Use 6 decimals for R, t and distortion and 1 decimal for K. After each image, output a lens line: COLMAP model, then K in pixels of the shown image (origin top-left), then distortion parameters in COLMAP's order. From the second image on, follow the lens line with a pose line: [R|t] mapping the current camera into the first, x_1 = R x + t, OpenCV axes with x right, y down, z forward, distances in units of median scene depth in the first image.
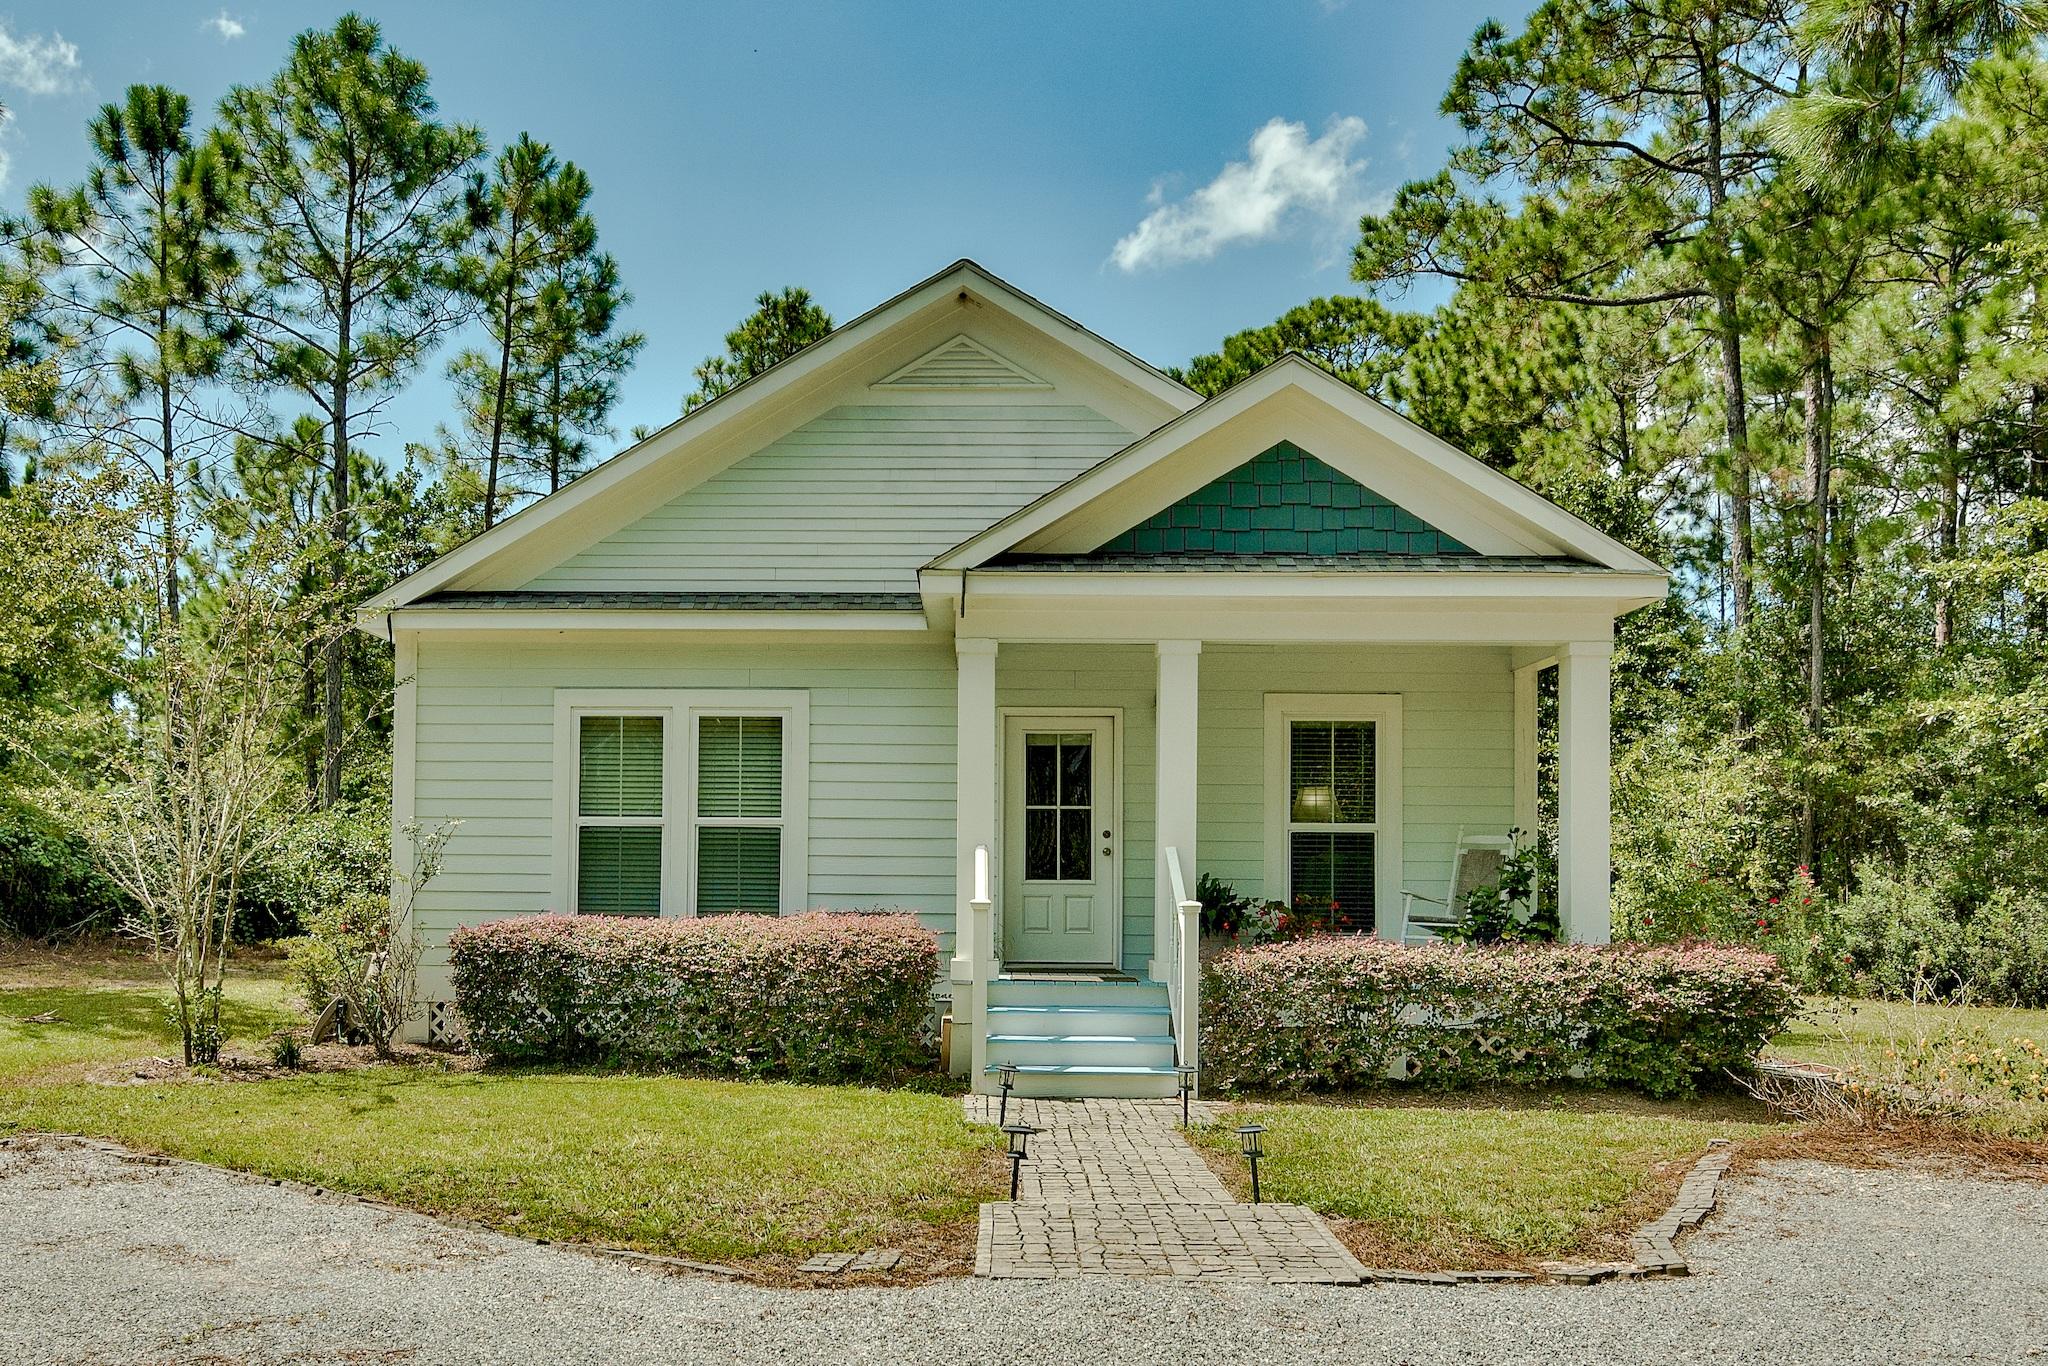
lens RADIAL K [[1708.7, 0, 945.5], [0, 1708.7, 859.9], [0, 0, 1]] dist [-0.030747, 0.096056]
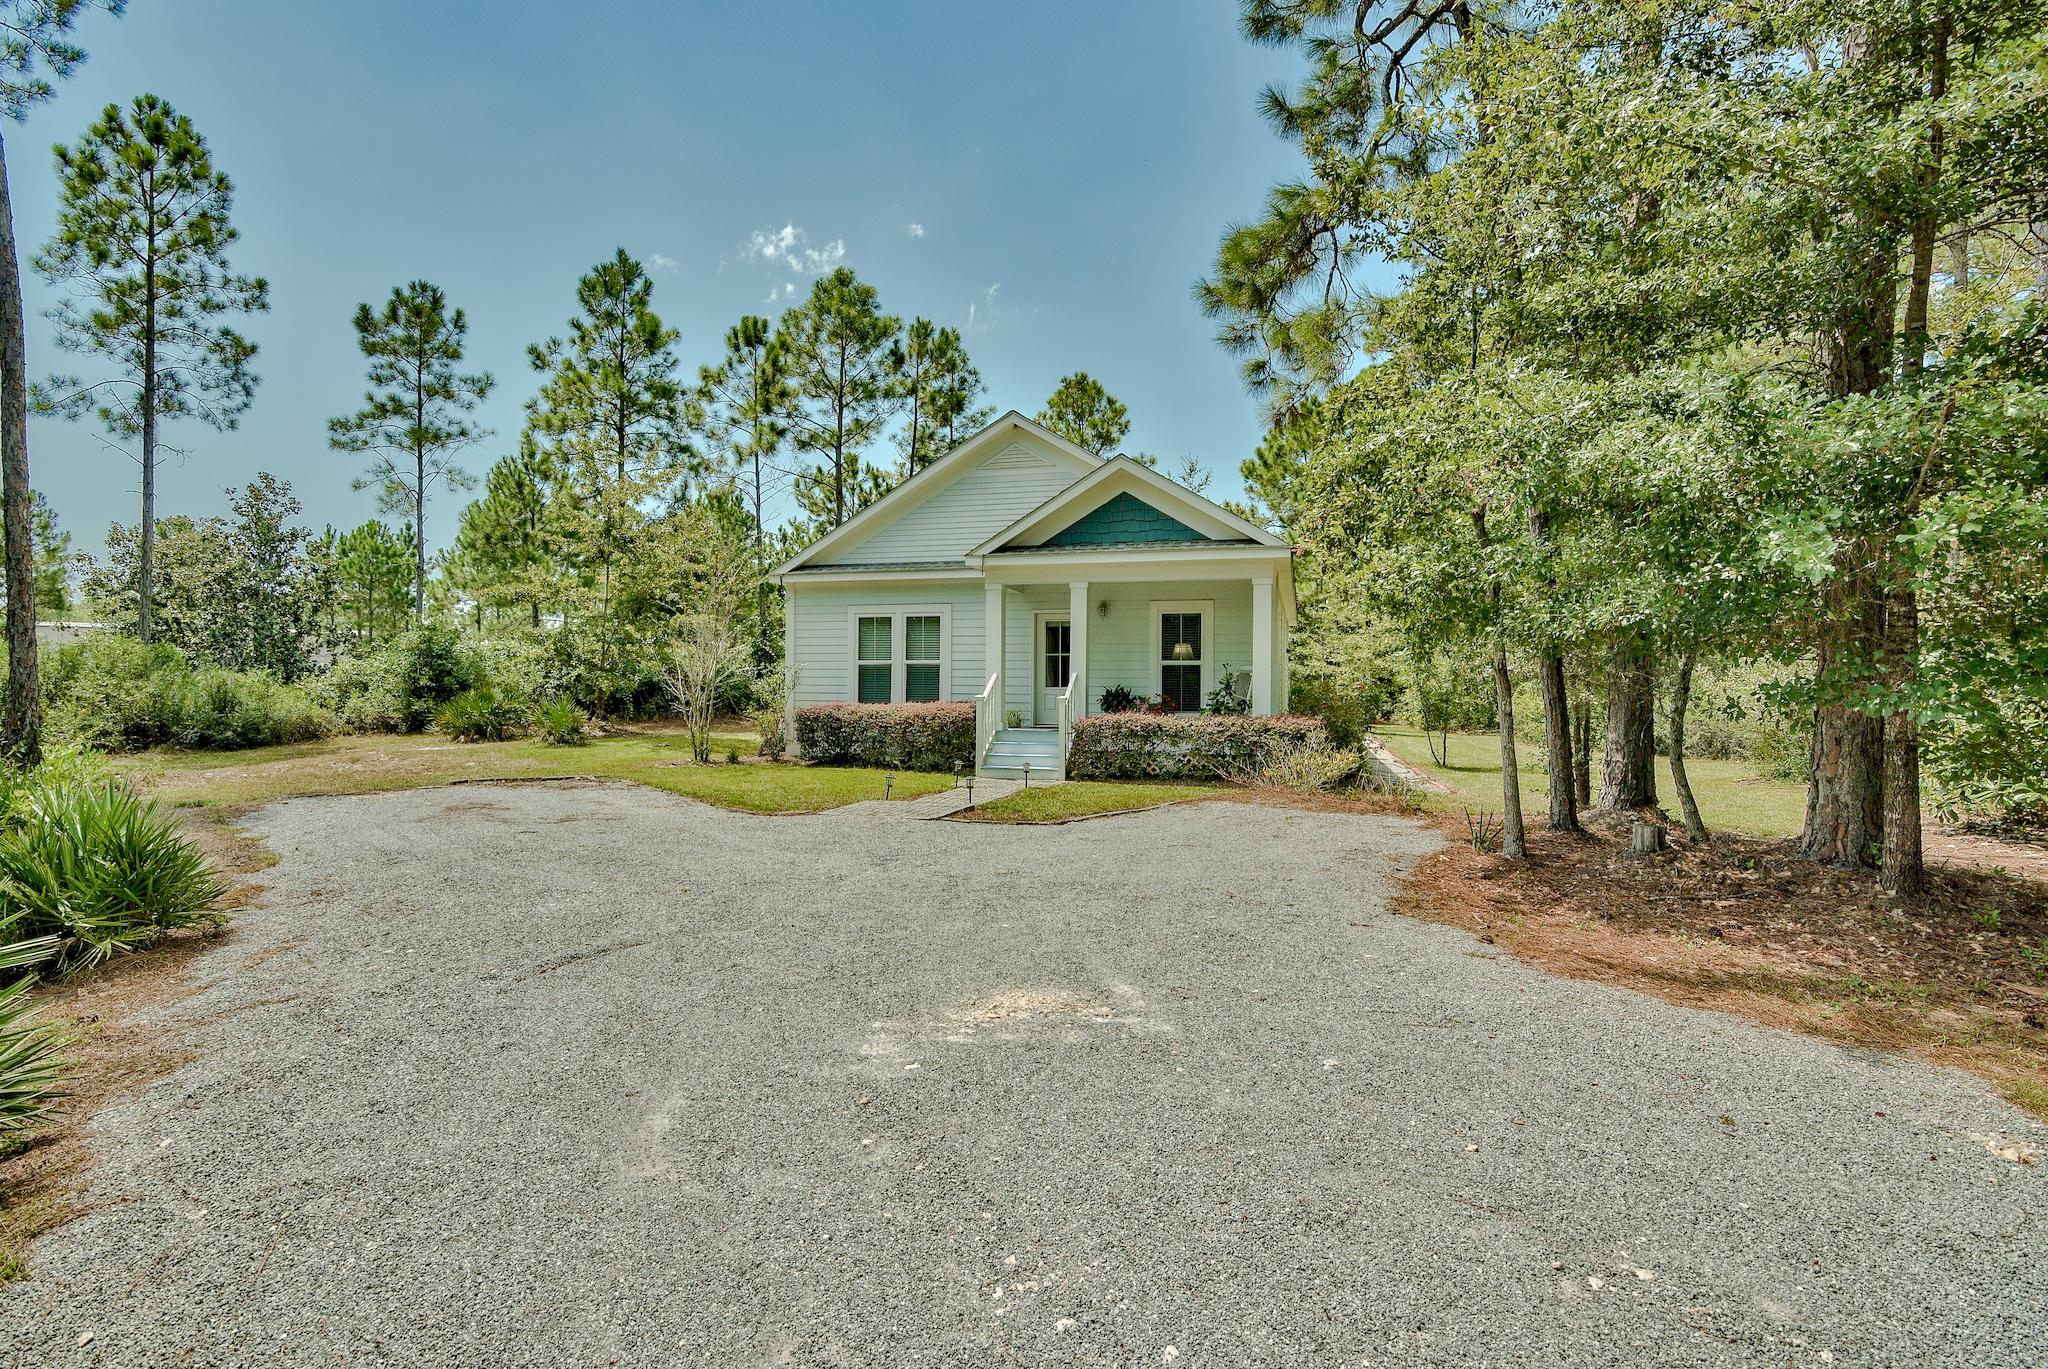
lens RADIAL K [[1025.2, 0, 1024.0], [0, 1025.2, 684.5], [0, 0, 1]] dist [-0.001390, -0.000068]
pose [[0.968845, -0.002945, -0.247652, 0.352273], [0.005166, 0.999952, 0.008318, -0.003035], [0.247616, -0.009339, 0.968813, -0.302300]]
